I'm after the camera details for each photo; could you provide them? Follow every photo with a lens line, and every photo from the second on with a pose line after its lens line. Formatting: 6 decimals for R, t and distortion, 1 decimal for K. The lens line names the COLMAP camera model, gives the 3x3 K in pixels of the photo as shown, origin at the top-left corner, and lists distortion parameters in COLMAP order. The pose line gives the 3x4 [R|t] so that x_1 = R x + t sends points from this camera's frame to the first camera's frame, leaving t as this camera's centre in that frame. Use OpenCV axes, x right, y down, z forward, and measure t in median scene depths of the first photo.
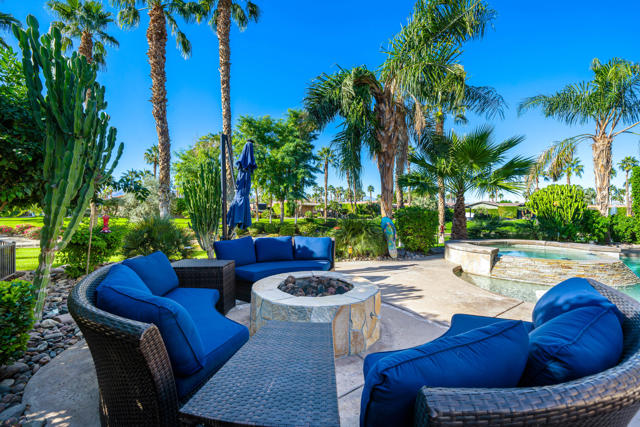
lens RADIAL K [[255.8, 0, 314.8], [0, 255.8, 214.3], [0, 0, 1]] dist [-0.000047, -0.000260]
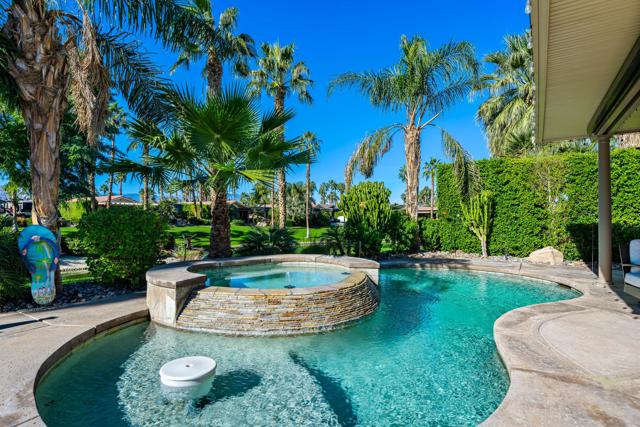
lens RADIAL K [[345.2, 0, 305.6], [0, 345.2, 215.2], [0, 0, 1]] dist [0.003990, 0.000253]
pose [[0.914624, -0.002129, 0.404300, 0.344904], [0.006319, 0.999939, -0.009030, -0.000556], [-0.404256, 0.010814, 0.914582, 0.088043]]
